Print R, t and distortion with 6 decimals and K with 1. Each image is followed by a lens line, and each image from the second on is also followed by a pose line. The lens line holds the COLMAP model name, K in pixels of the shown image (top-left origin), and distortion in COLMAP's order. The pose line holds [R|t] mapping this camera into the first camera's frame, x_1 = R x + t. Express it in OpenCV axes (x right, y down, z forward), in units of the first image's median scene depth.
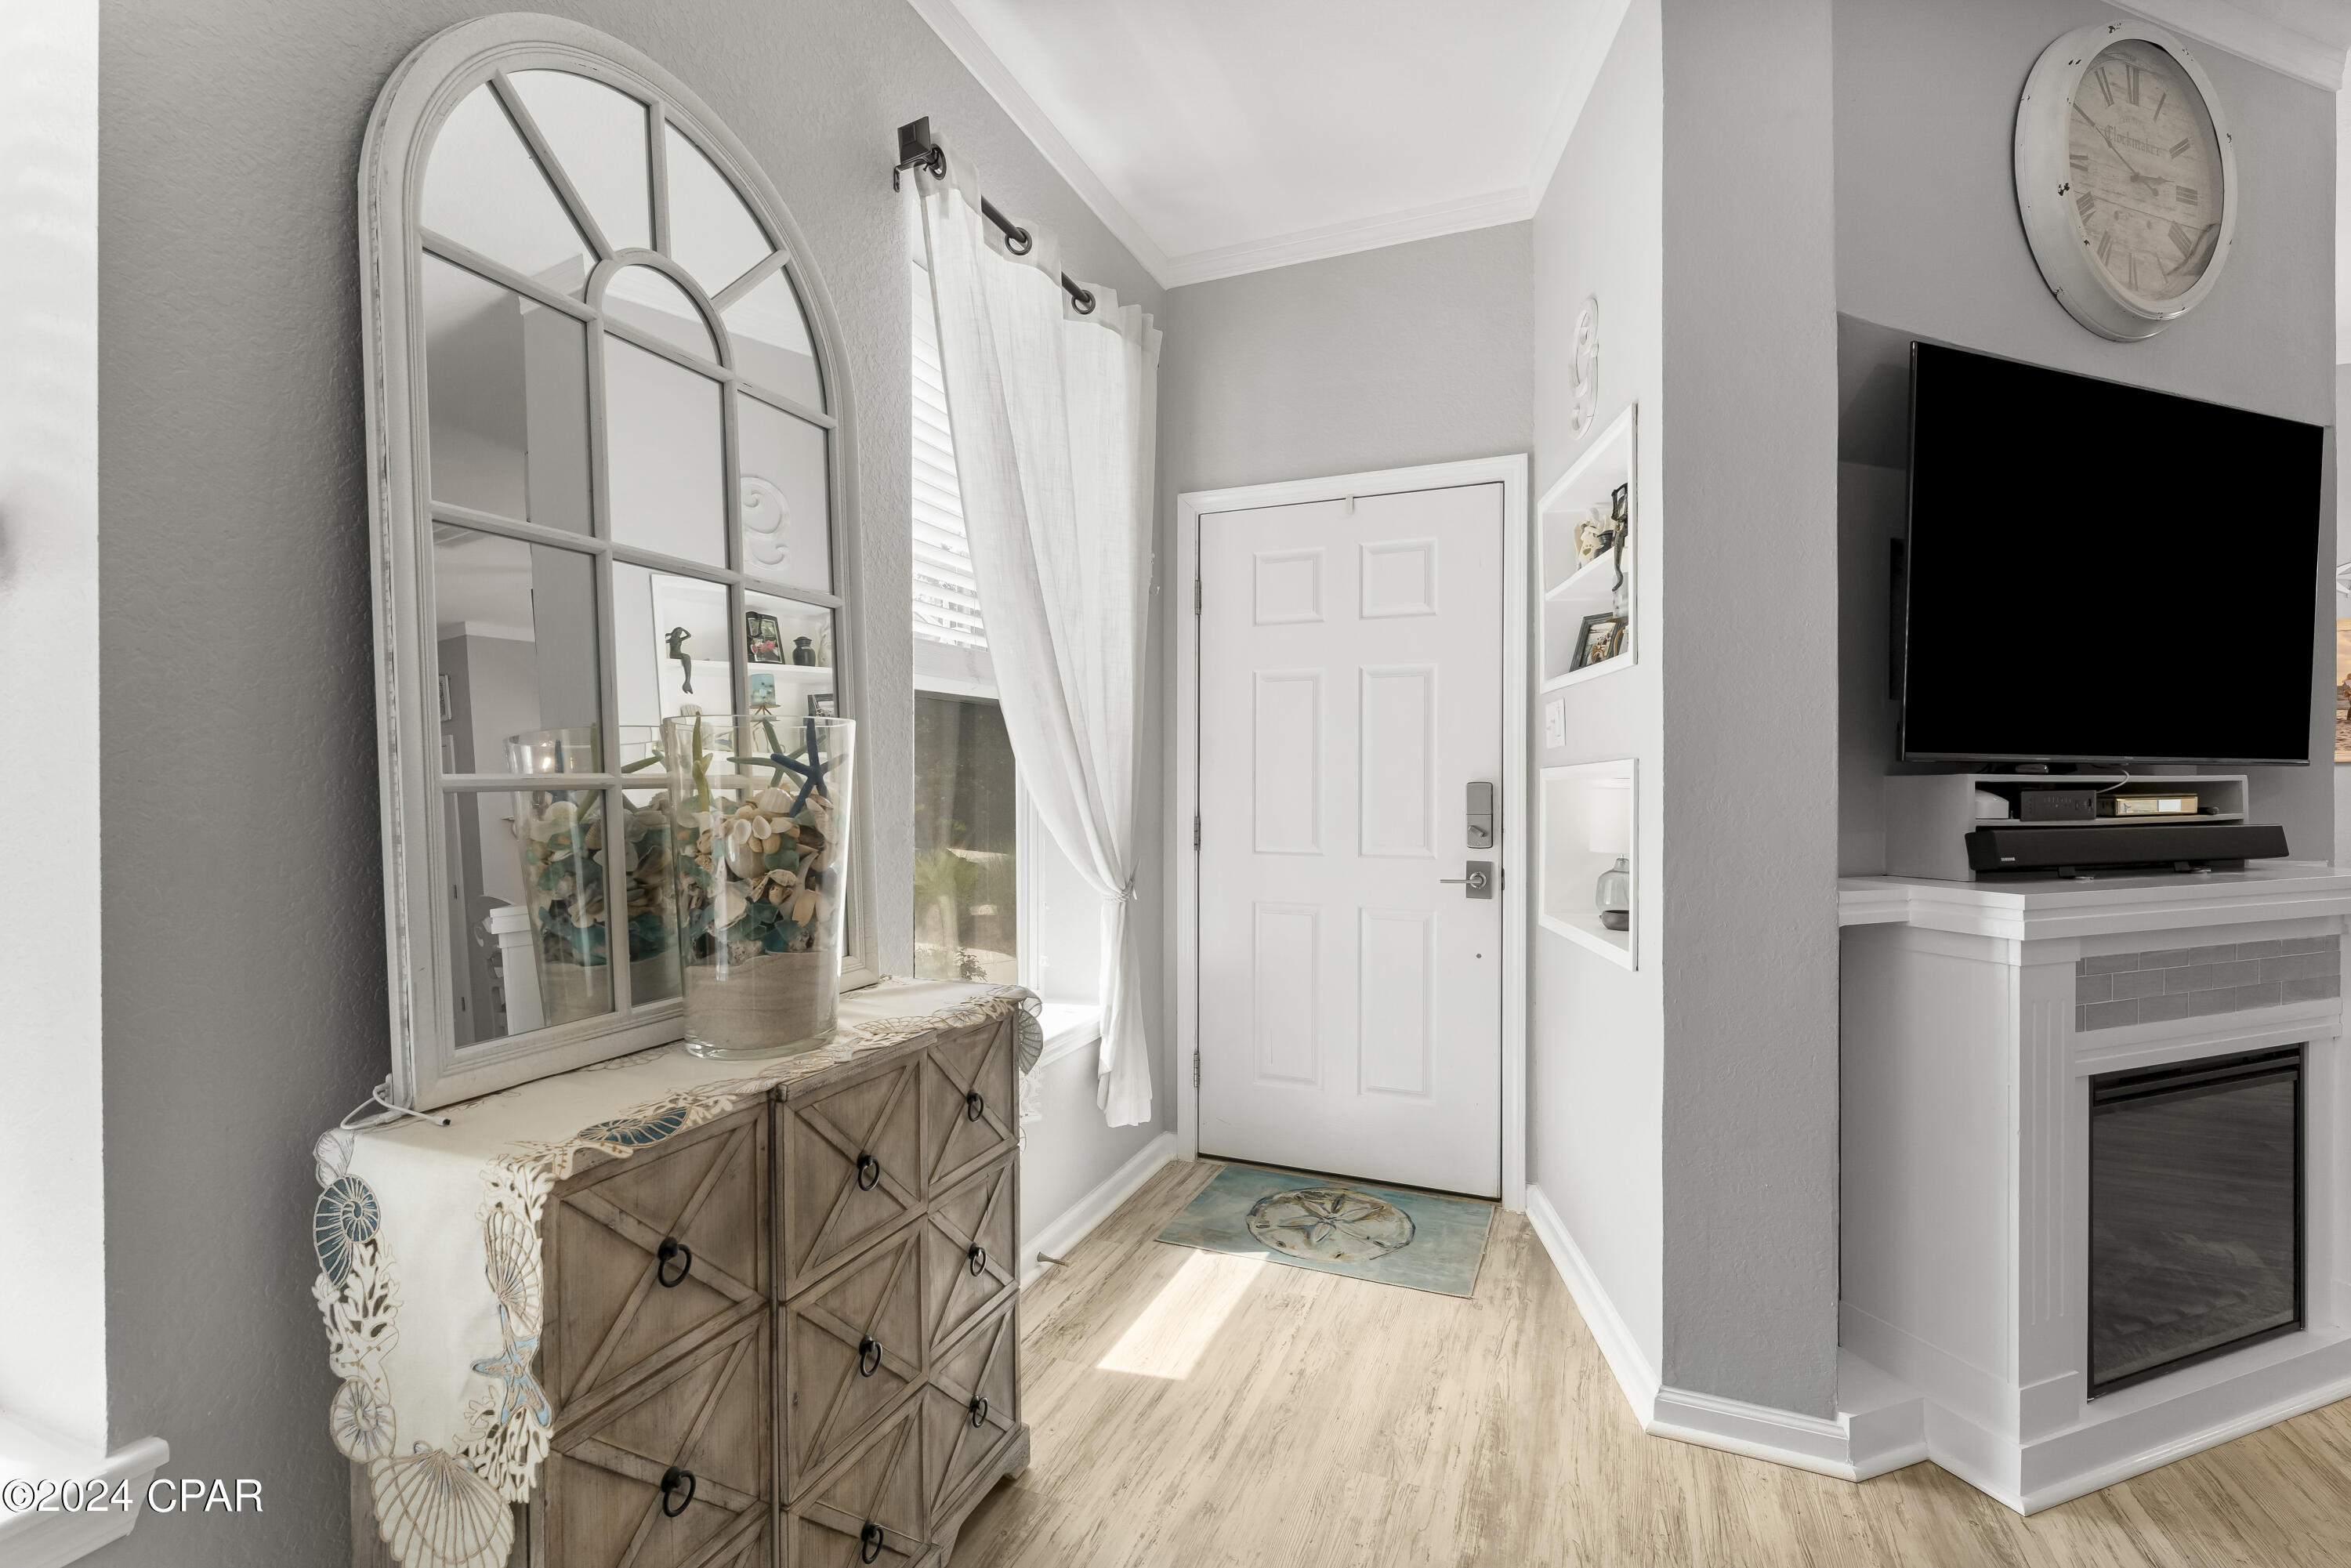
lens RADIAL K [[1007.1, 0, 1175.2], [0, 1007.1, 795.1], [0, 0, 1]] dist [-0.003305, -0.000264]
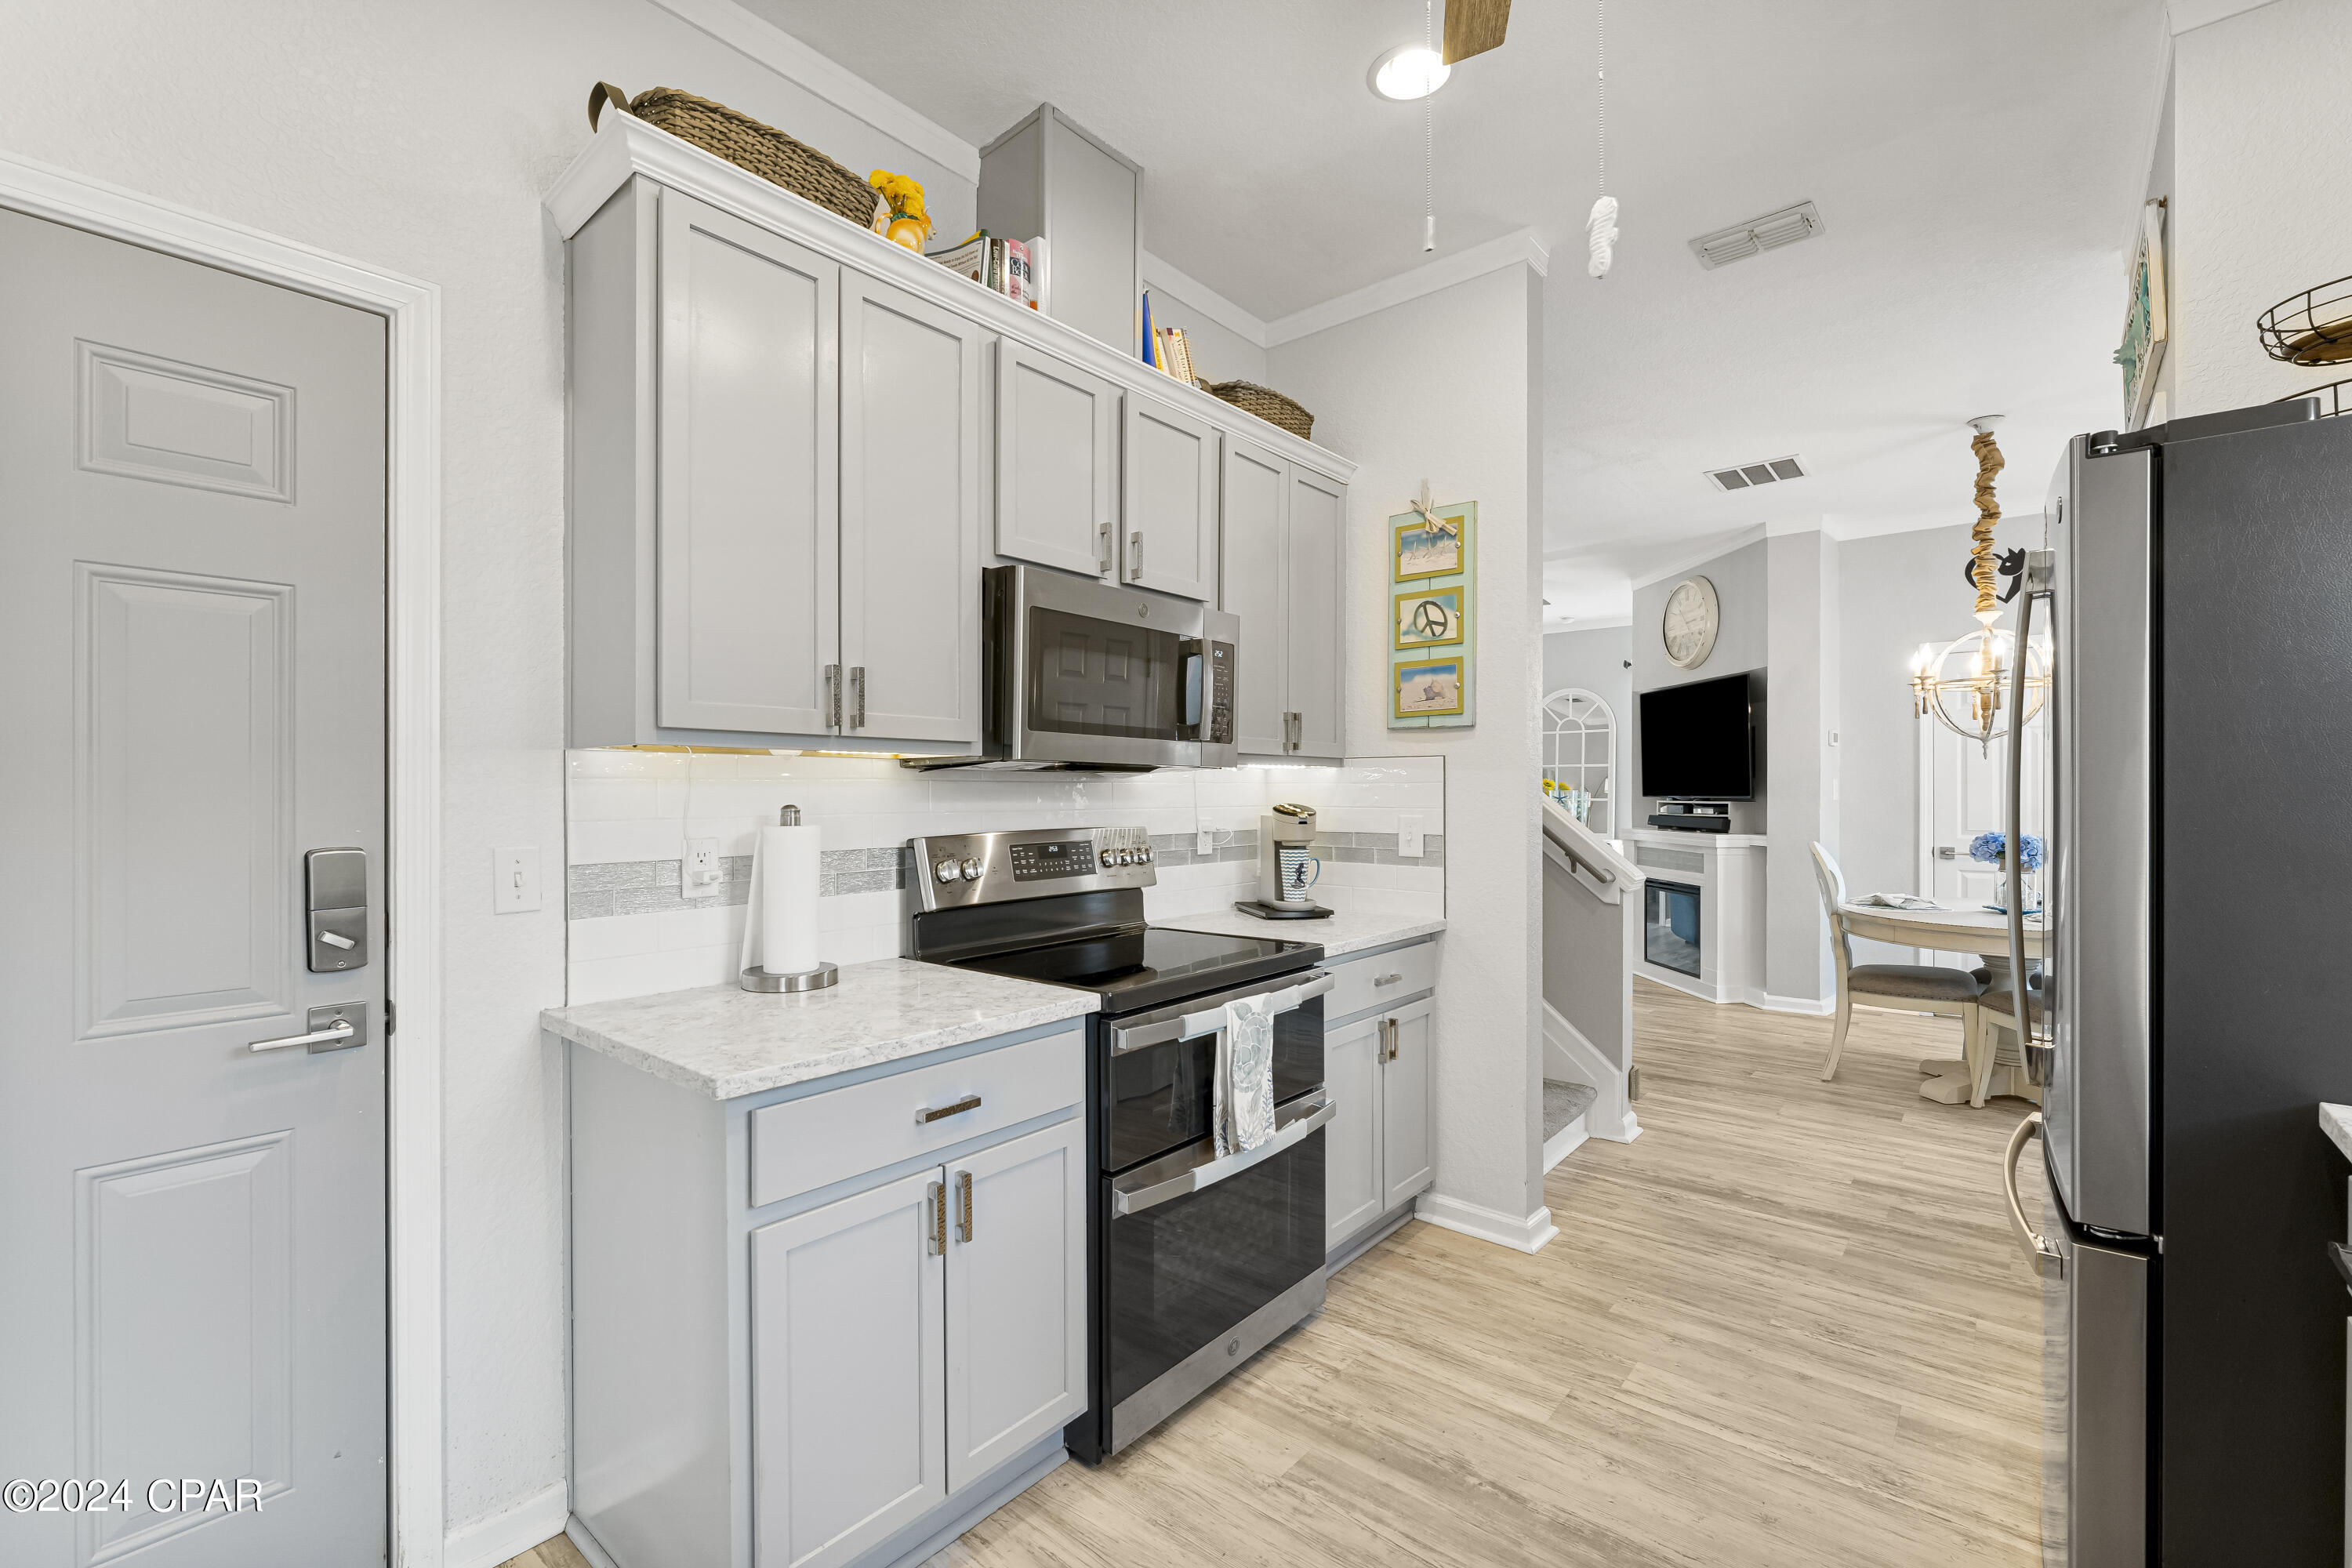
lens RADIAL K [[1007.6, 0, 1157.7], [0, 1007.6, 789.9], [0, 0, 1]] dist [-0.003305, -0.000264]
pose [[-0.304806, 0.001411, -0.952414, 4.724091], [-0.005086, 0.999982, 0.003110, -0.059796], [0.952401, 0.005792, -0.304793, 0.343706]]
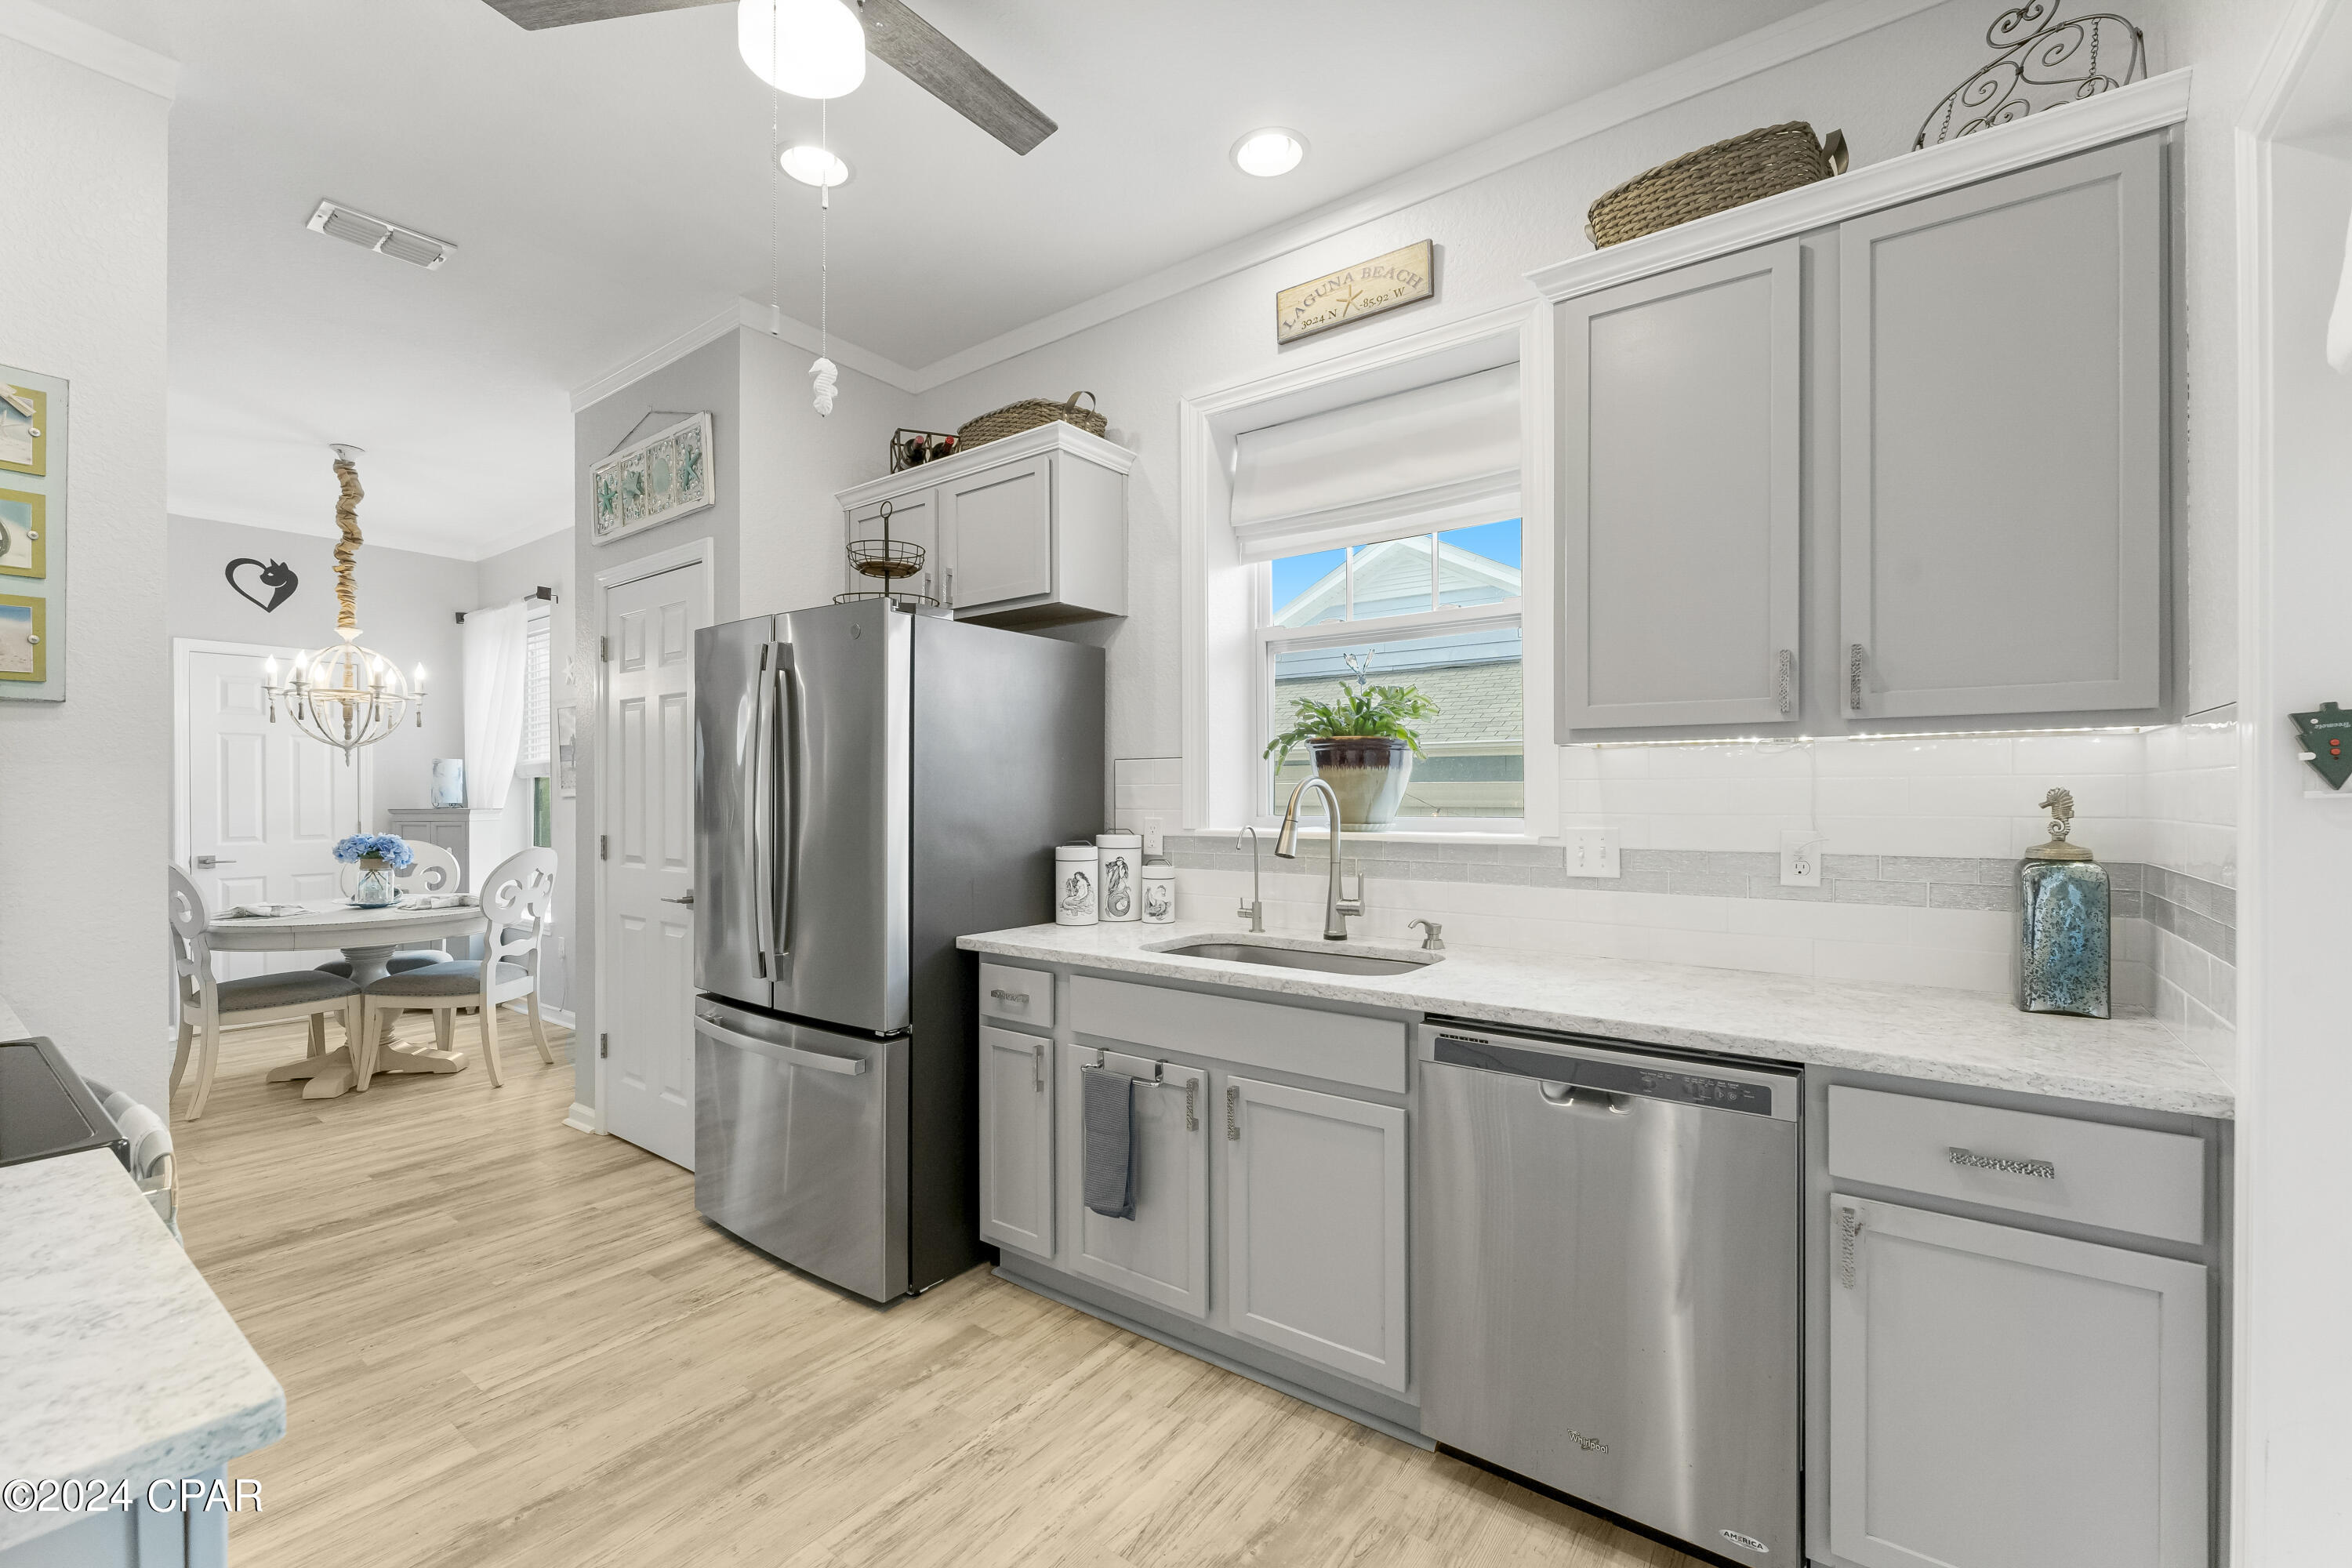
lens RADIAL K [[1007.6, 0, 1175.2], [0, 1007.6, 795.5], [0, 0, 1]] dist [-0.003305, -0.000264]
pose [[0.970516, -0.000774, -0.241036, 4.521335], [-0.000477, 0.999987, -0.005131, -0.050360], [0.241036, 0.005095, 0.970503, -0.396066]]
